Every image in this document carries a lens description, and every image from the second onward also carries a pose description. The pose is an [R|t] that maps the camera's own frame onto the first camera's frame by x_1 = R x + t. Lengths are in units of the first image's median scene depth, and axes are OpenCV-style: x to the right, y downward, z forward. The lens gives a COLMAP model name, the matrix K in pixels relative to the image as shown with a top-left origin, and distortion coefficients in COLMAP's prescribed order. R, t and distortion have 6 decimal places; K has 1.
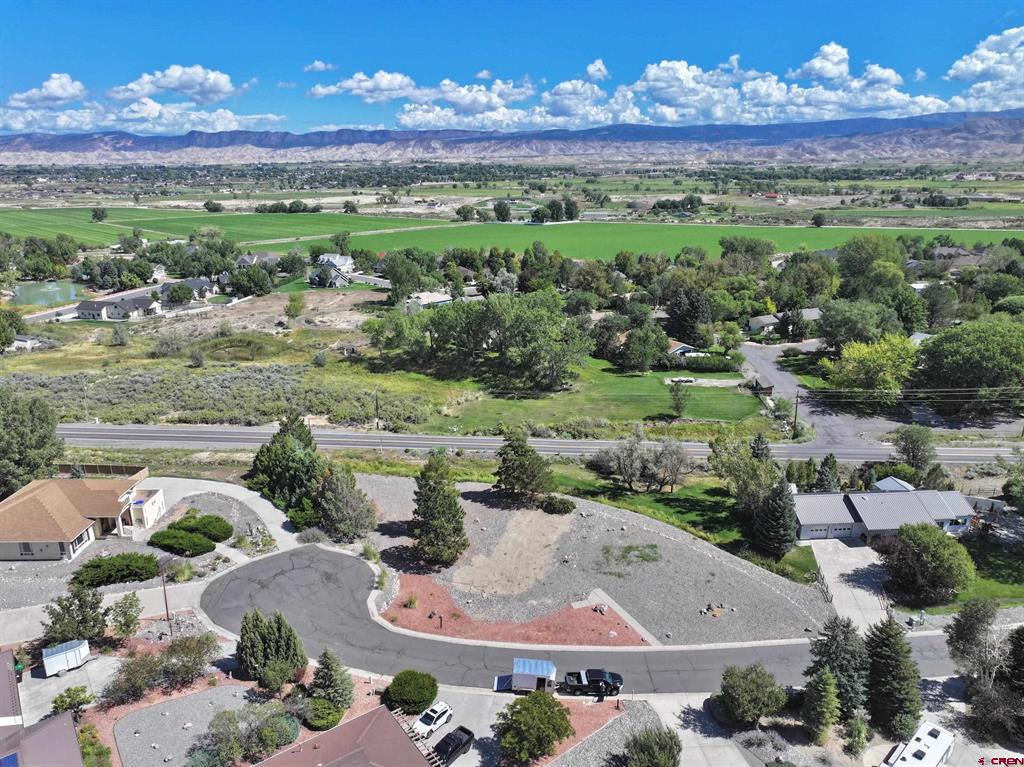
lens RADIAL K [[718.5, 0, 515.1], [0, 718.5, 378.8], [0, 0, 1]] dist [-0.000728, 0.016611]
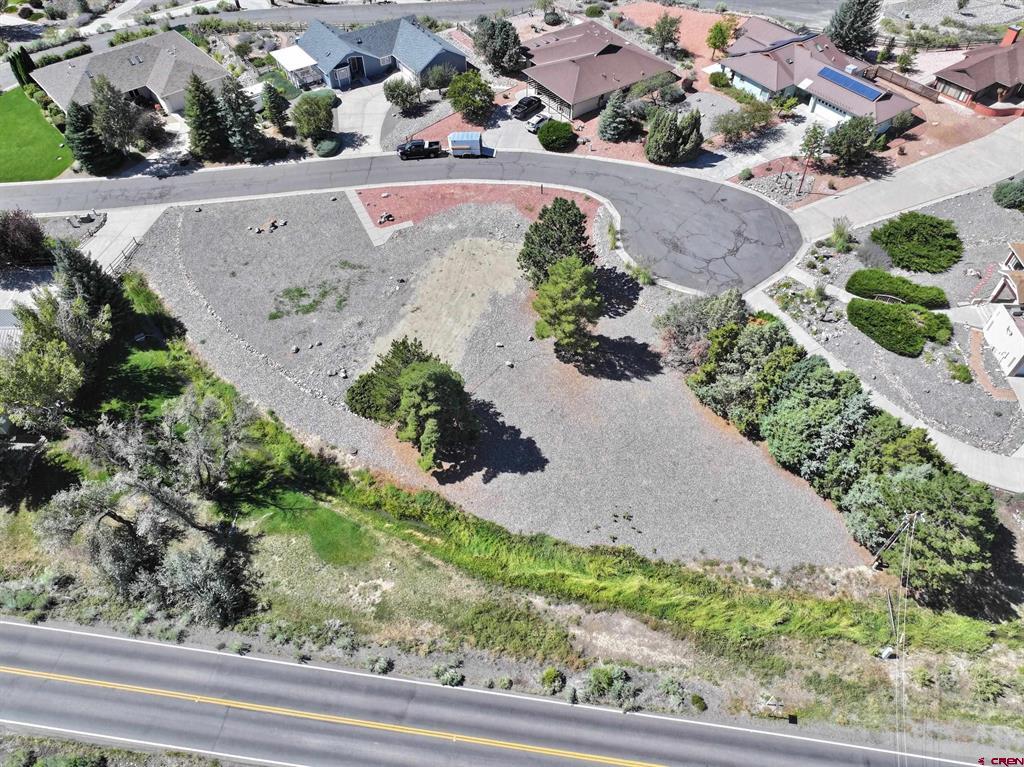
lens RADIAL K [[718.5, 0, 515.1], [0, 718.5, 378.8], [0, 0, 1]] dist [-0.000728, 0.016611]
pose [[-0.998807, -0.032920, 0.036061, -0.101580], [0.019091, 0.416446, 0.908960, -0.478975], [-0.044941, 0.908564, -0.415321, 1.566452]]
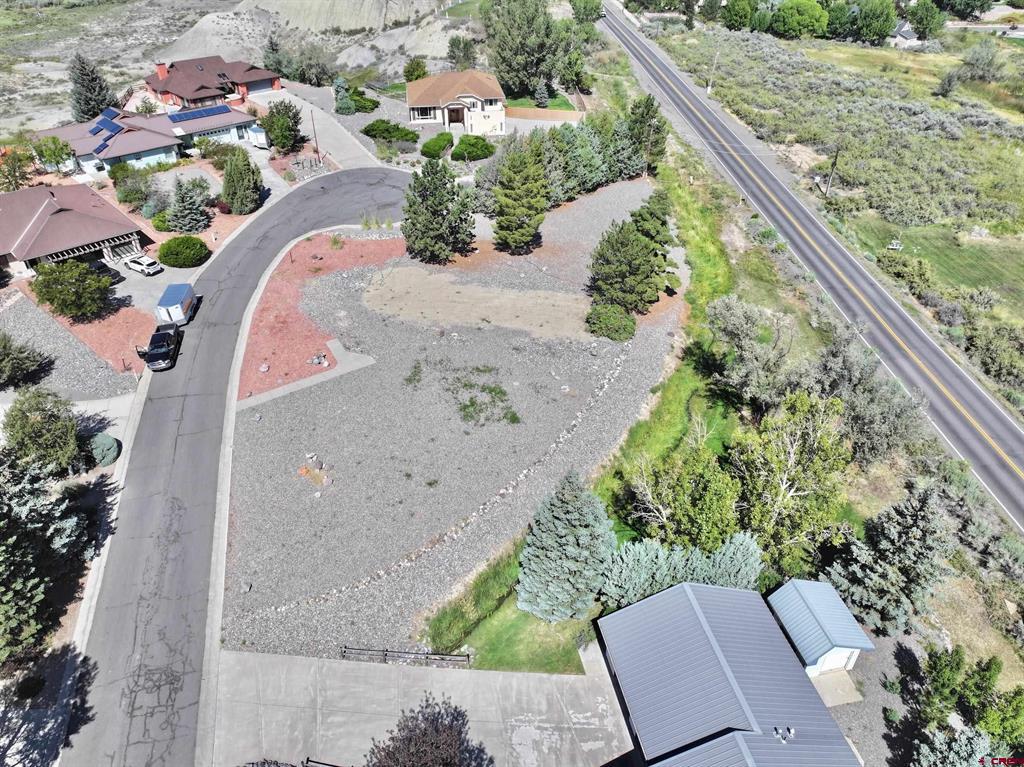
lens RADIAL K [[718.5, 0, 515.1], [0, 718.5, 378.8], [0, 0, 1]] dist [-0.000728, 0.016611]
pose [[0.118916, 0.568065, -0.814347, 0.740526], [-0.288643, 0.804524, 0.519063, -0.105666], [0.950023, 0.173331, 0.259639, 0.974750]]
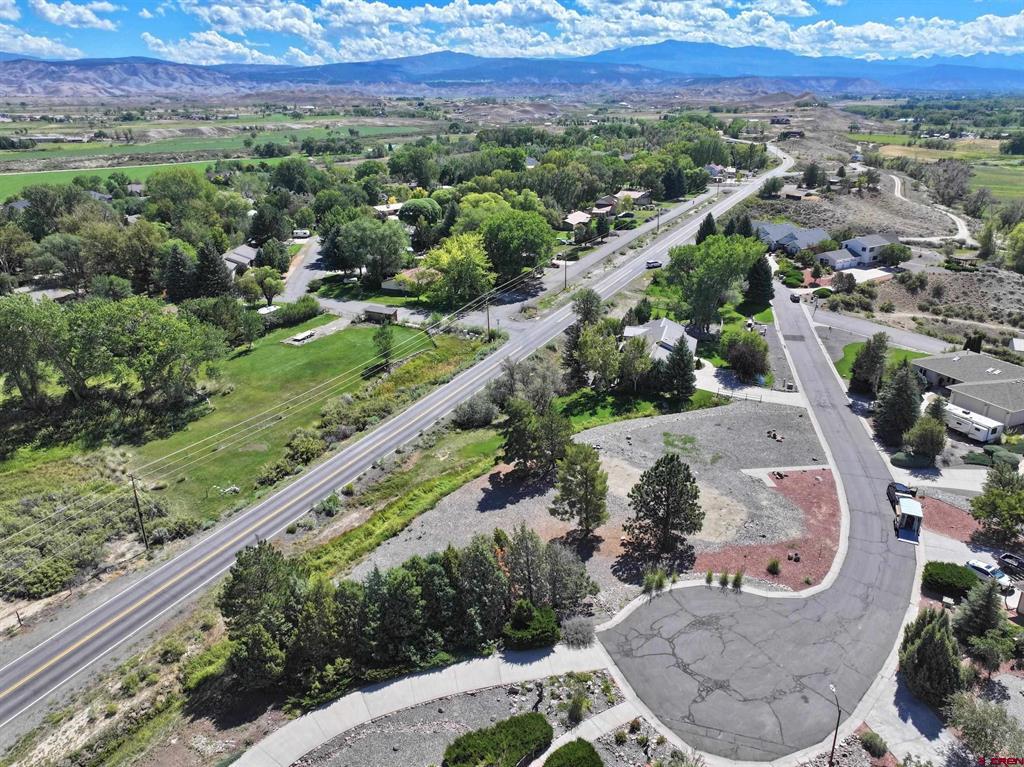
lens RADIAL K [[718.5, 0, 515.1], [0, 718.5, 378.8], [0, 0, 1]] dist [-0.000728, 0.016611]
pose [[0.364417, -0.337751, 0.867828, -0.898241], [0.276060, 0.929201, 0.245715, -0.188556], [-0.889377, 0.150030, 0.431856, 0.840393]]
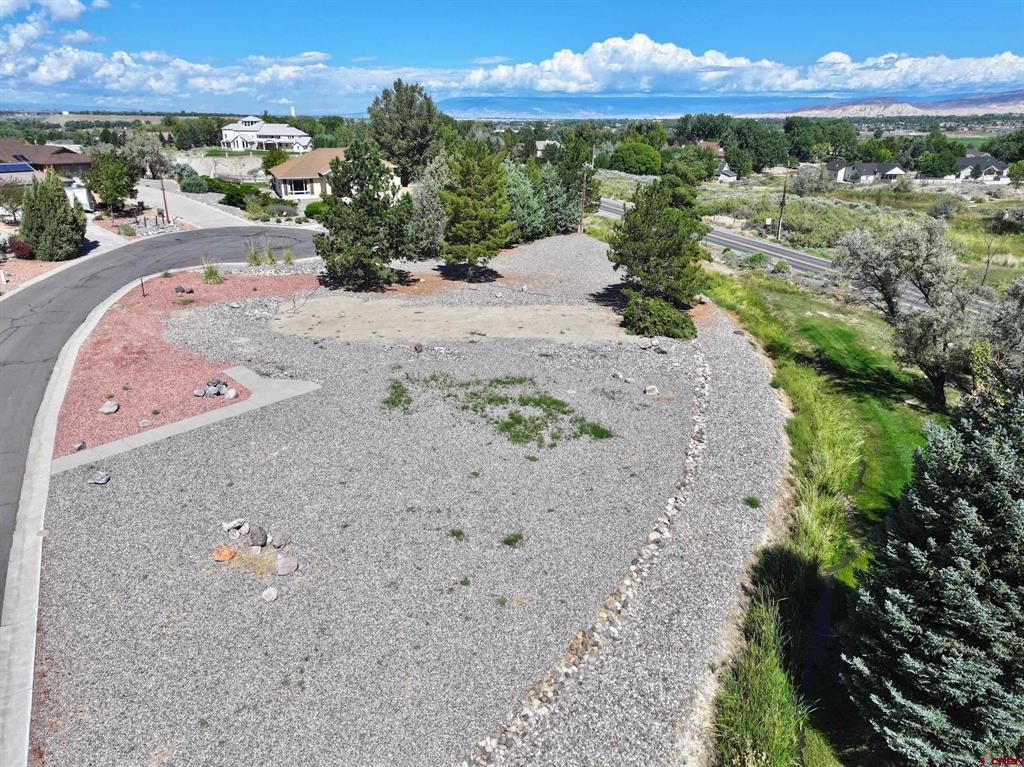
lens RADIAL K [[718.5, 0, 515.1], [0, 718.5, 378.8], [0, 0, 1]] dist [-0.000728, 0.016611]
pose [[0.361174, 0.323931, -0.874427, 0.524953], [-0.275555, 0.932923, 0.231785, 0.167649], [0.890855, 0.157238, 0.426208, 0.948153]]
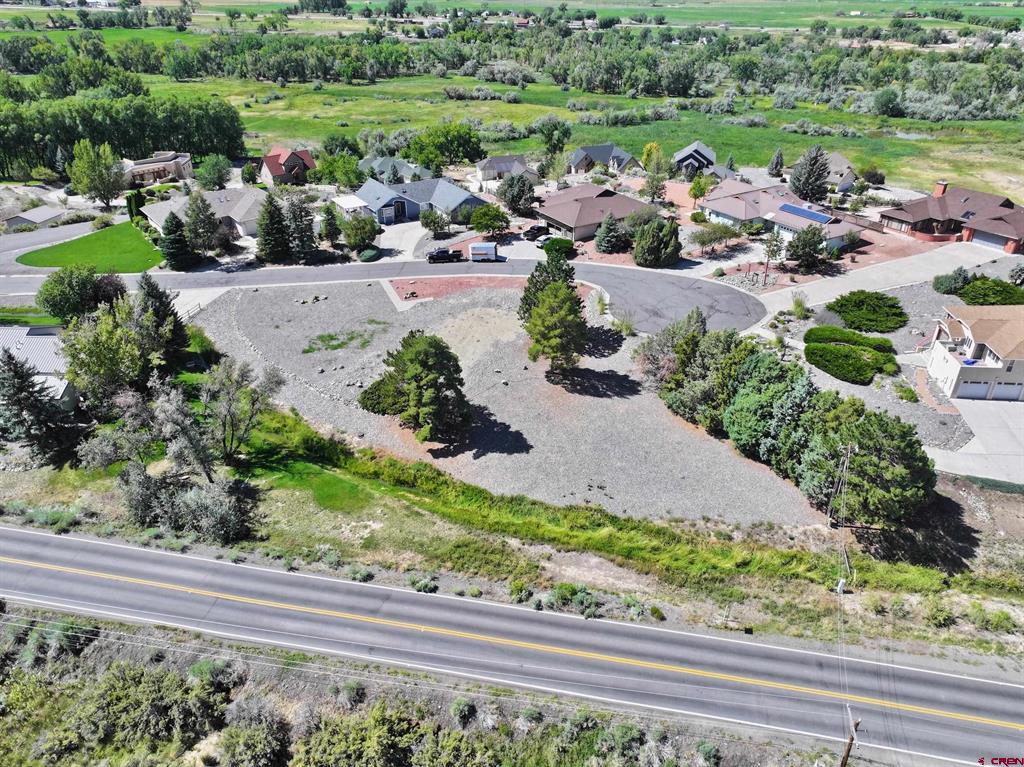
lens RADIAL K [[718.5, 0, 515.1], [0, 718.5, 378.8], [0, 0, 1]] dist [-0.000728, 0.016611]
pose [[-0.994453, -0.049863, 0.092610, -0.163318], [0.032684, 0.690399, 0.722690, -0.420324], [-0.099973, 0.721708, -0.684940, 1.838947]]
